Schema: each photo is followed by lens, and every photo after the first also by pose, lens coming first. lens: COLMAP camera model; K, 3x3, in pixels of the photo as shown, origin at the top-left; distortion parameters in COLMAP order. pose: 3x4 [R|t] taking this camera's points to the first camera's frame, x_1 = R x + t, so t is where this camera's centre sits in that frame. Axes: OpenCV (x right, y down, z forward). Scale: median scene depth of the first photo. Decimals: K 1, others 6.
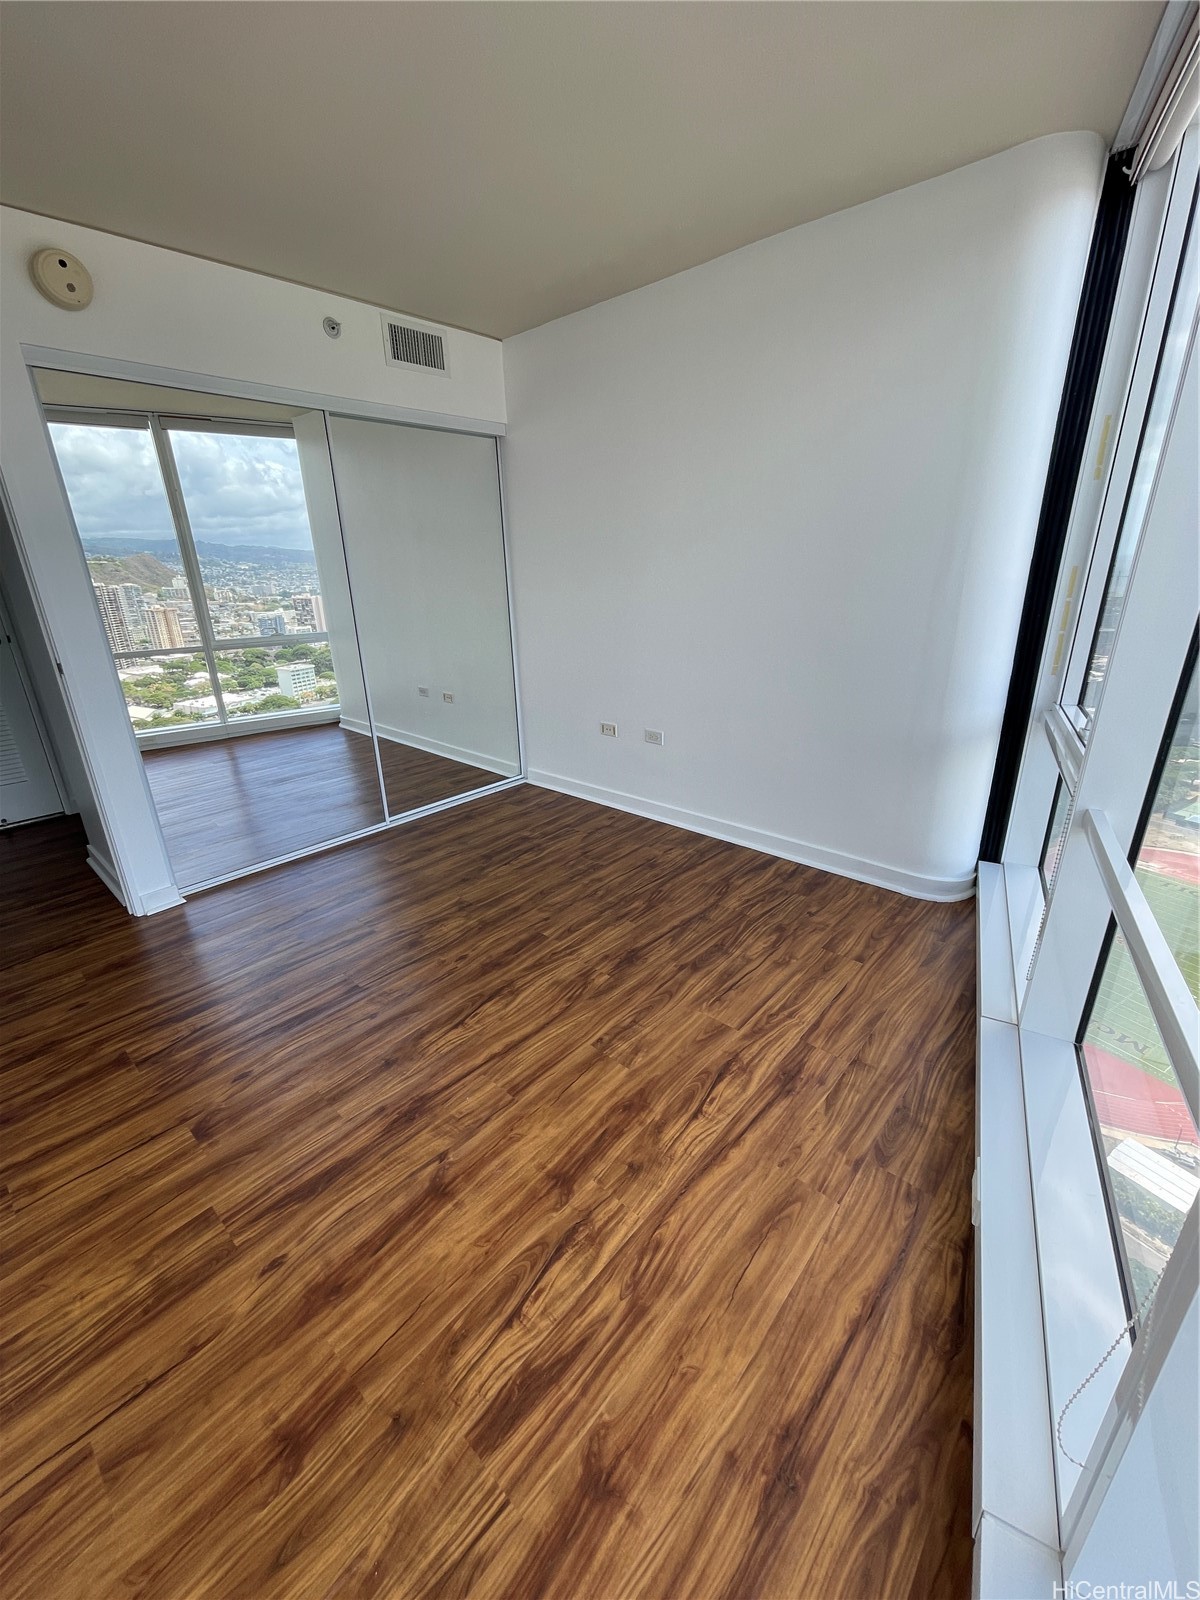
lens RADIAL K [[657.5, 0, 599.0], [0, 657.5, 803.2], [0, 0, 1]] dist [0.000960, 0.000206]
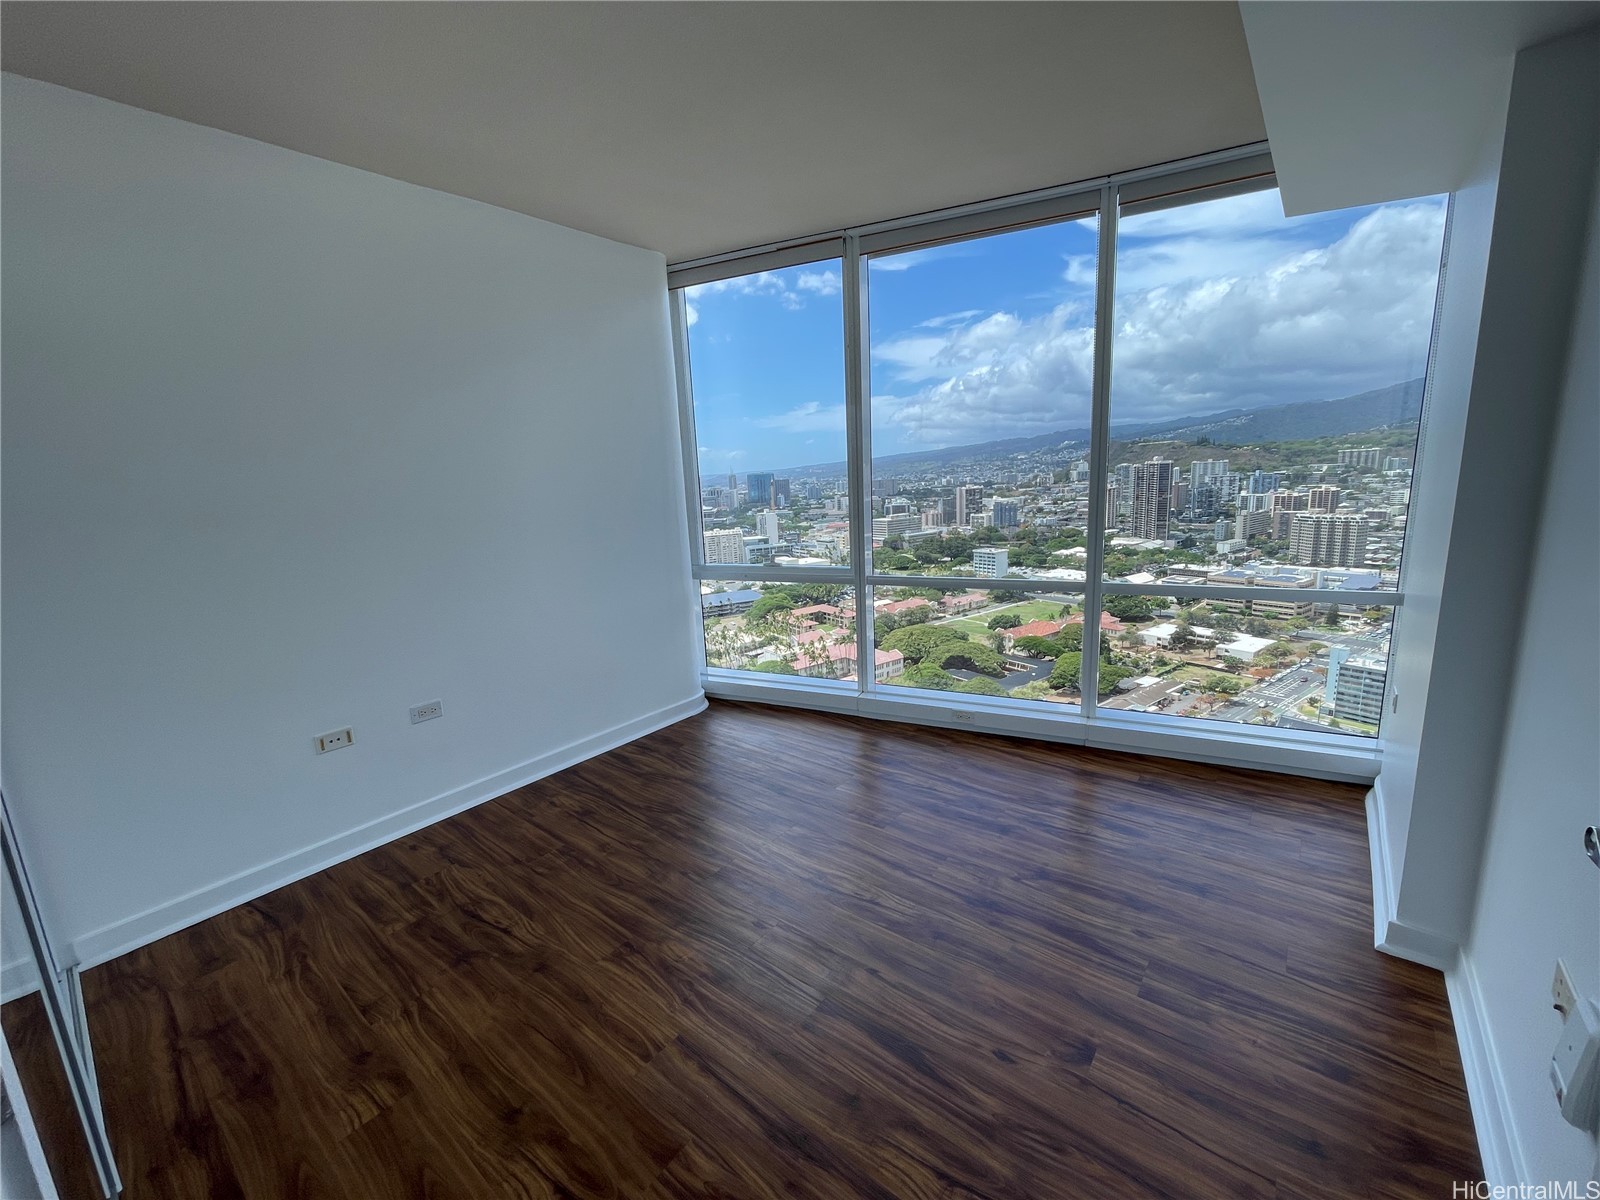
lens RADIAL K [[657.5, 0, 809.8], [0, 657.5, 583.5], [0, 0, 1]] dist [0.000960, 0.000206]
pose [[-0.078133, -0.139005, 0.987205, -0.837941], [0.388137, 0.907861, 0.158552, -0.225868], [-0.918284, 0.395559, -0.016981, 0.676429]]
